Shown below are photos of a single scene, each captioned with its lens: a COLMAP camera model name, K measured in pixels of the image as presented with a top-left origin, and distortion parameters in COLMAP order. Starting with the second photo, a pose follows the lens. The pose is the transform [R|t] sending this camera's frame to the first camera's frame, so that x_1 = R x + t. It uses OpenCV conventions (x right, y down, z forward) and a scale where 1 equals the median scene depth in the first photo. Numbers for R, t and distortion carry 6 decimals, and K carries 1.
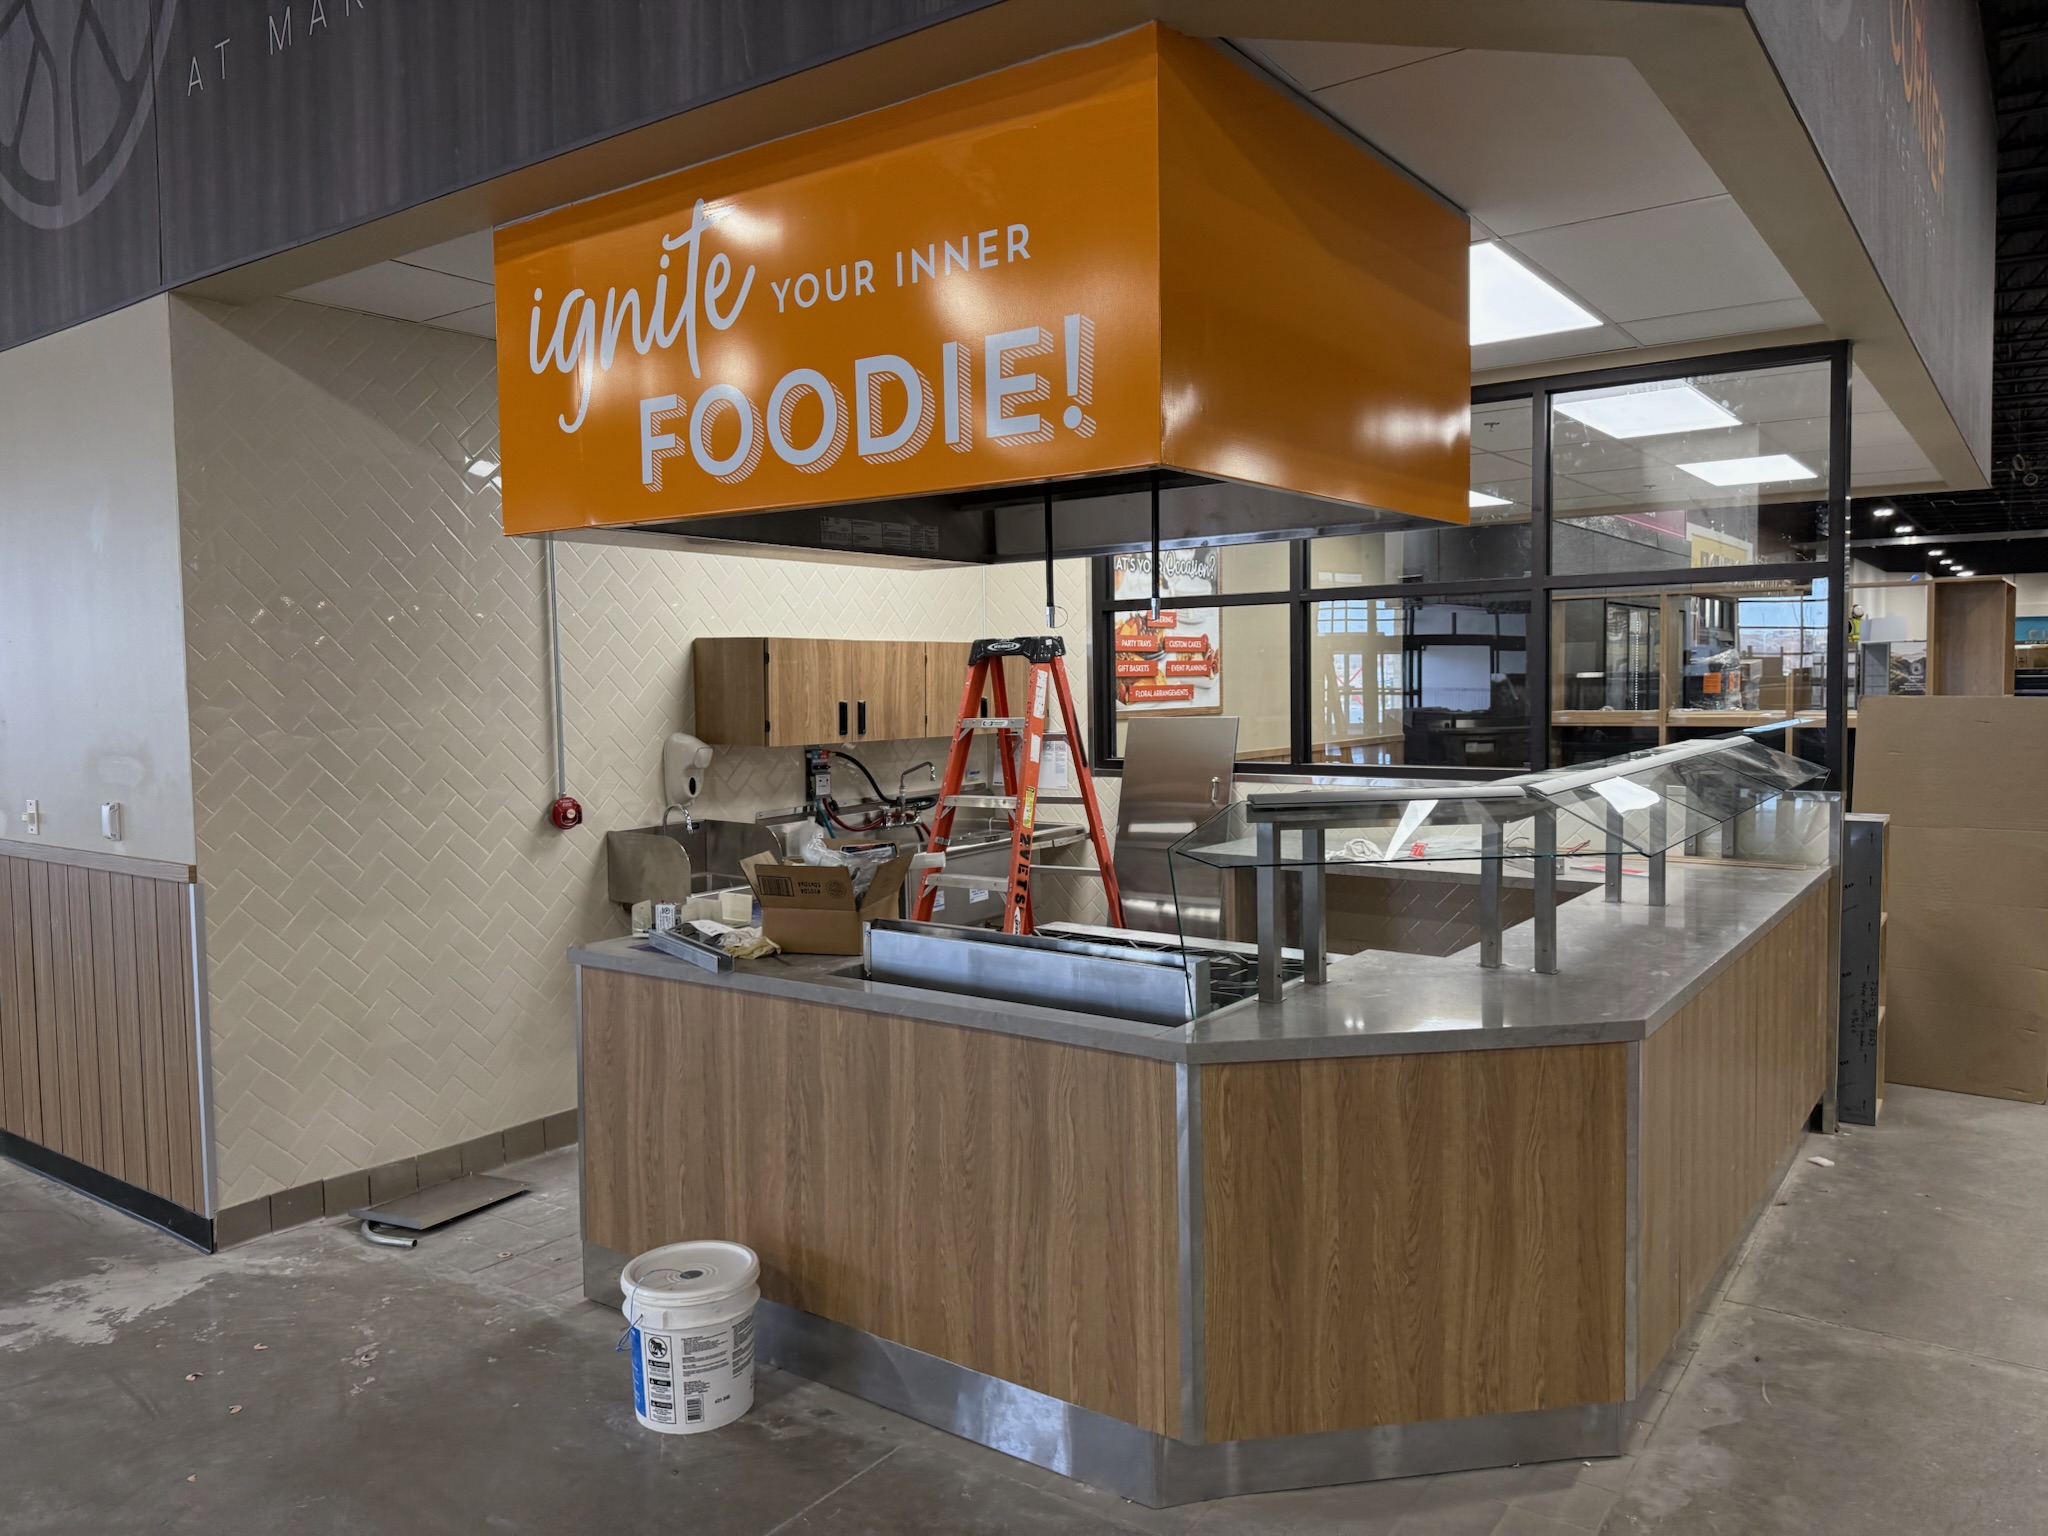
lens RADIAL K [[1442.2, 0, 1024.0], [0, 1442.2, 768.0], [0, 0, 1]] dist [0.063355, -0.074648]
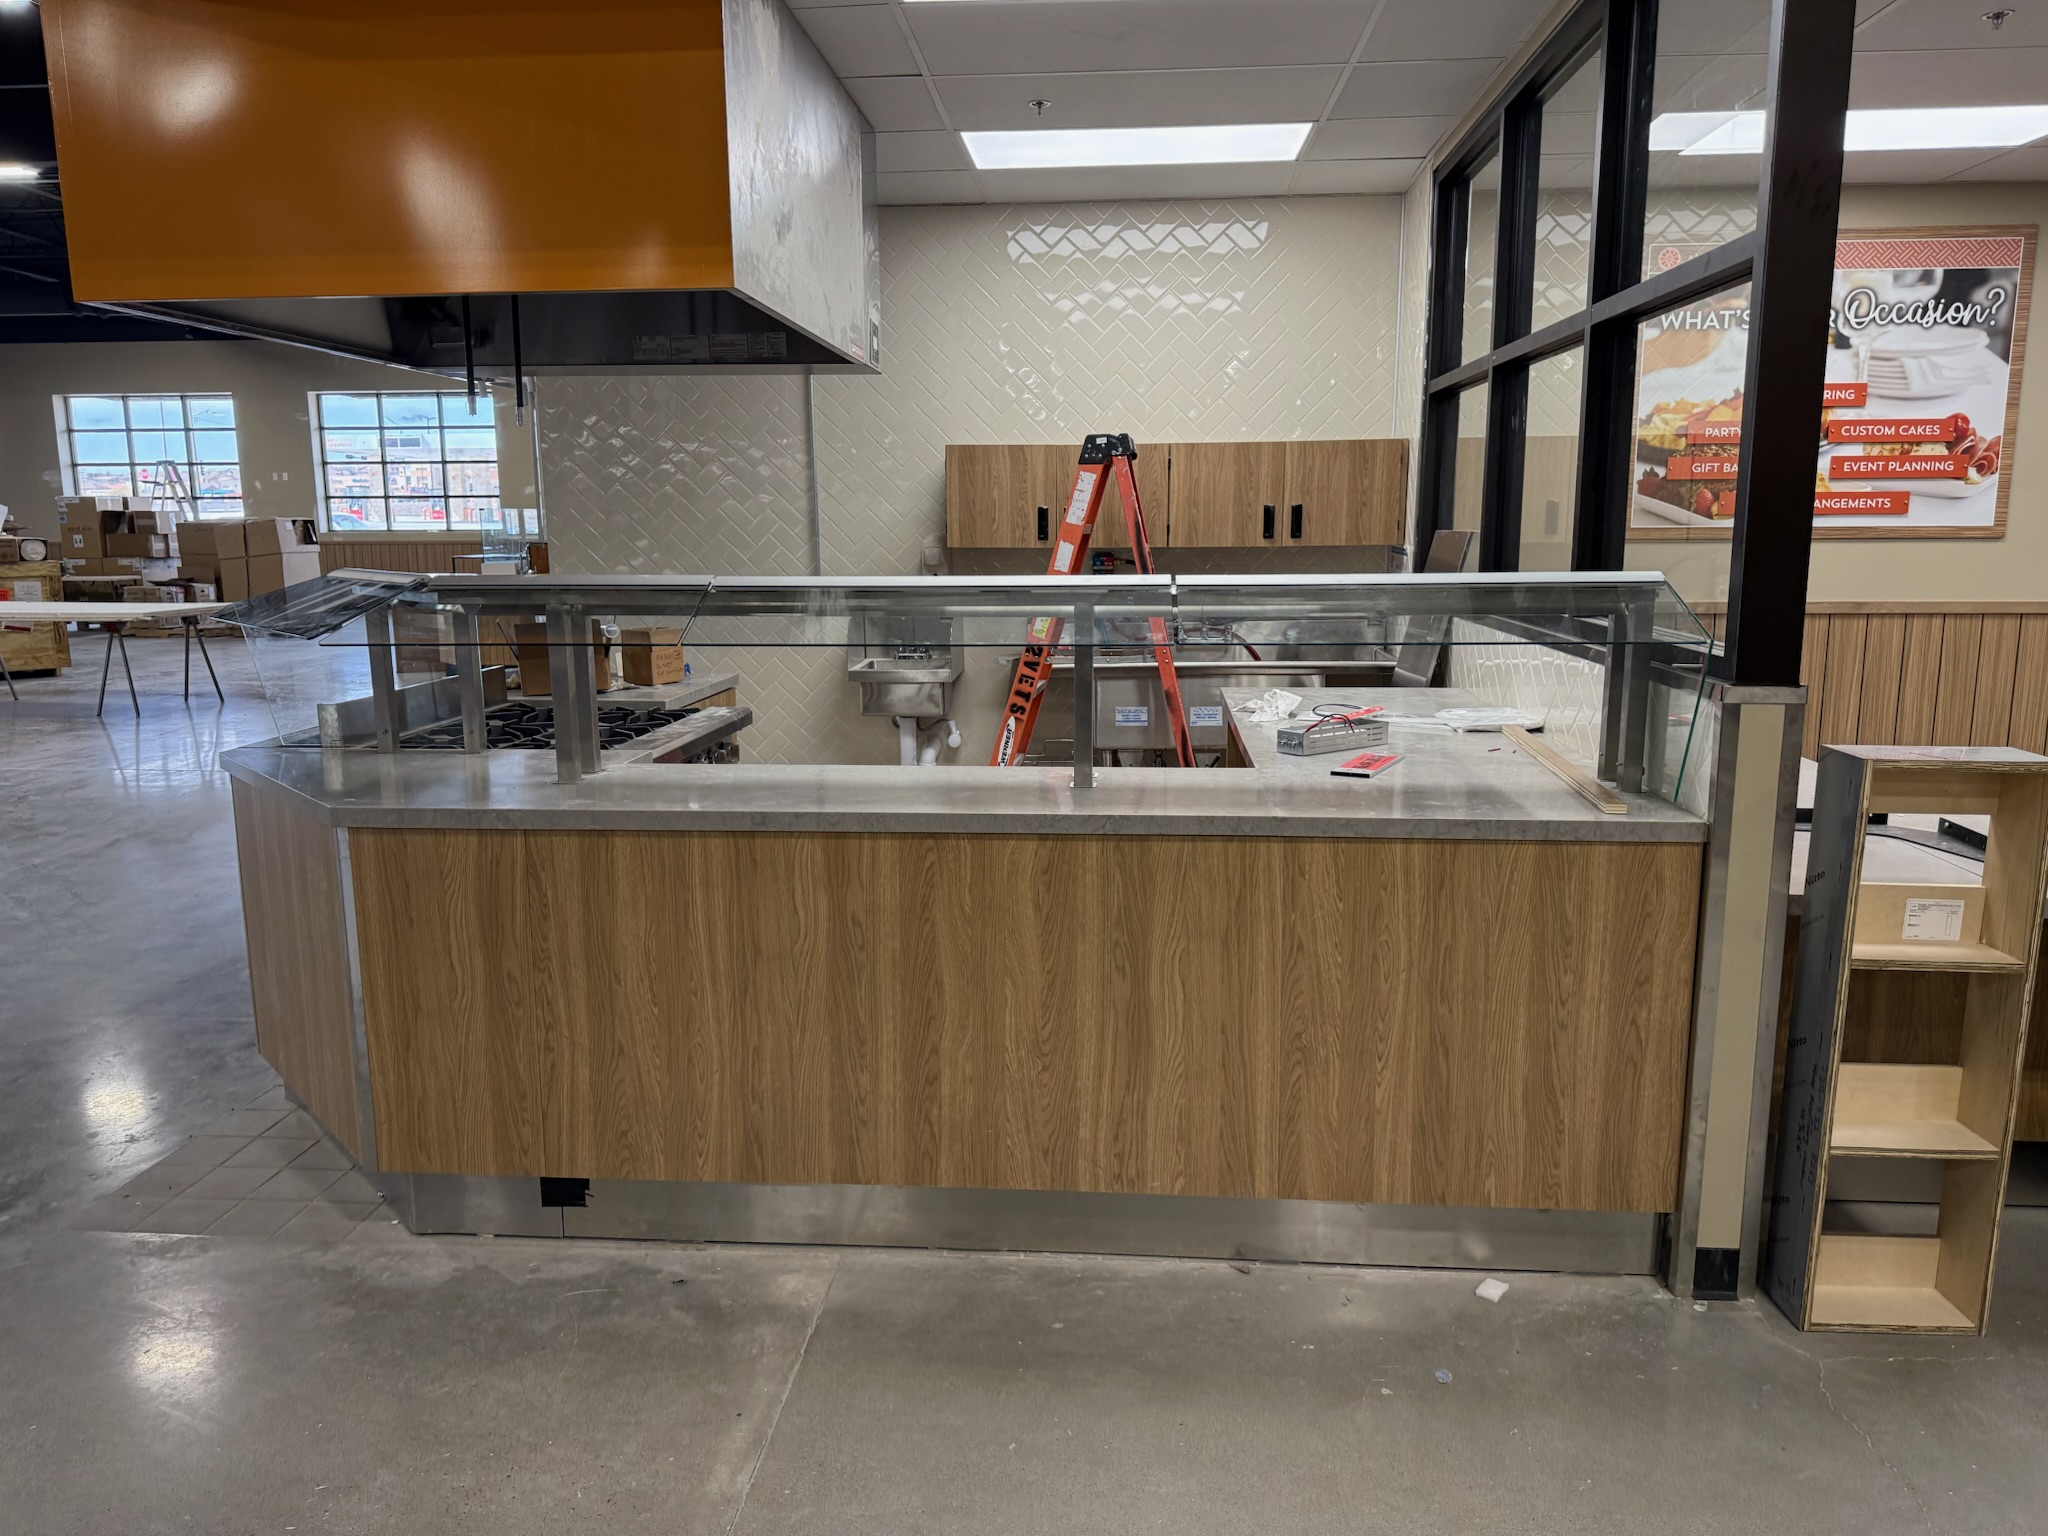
lens RADIAL K [[1442.2, 0, 1024.0], [0, 1442.2, 768.0], [0, 0, 1]] dist [0.063355, -0.074648]
pose [[0.523169, 0.162288, -0.836634, 0.831104], [-0.054629, 0.986068, 0.157114, -0.025250], [0.850476, -0.036493, 0.524746, 0.479604]]
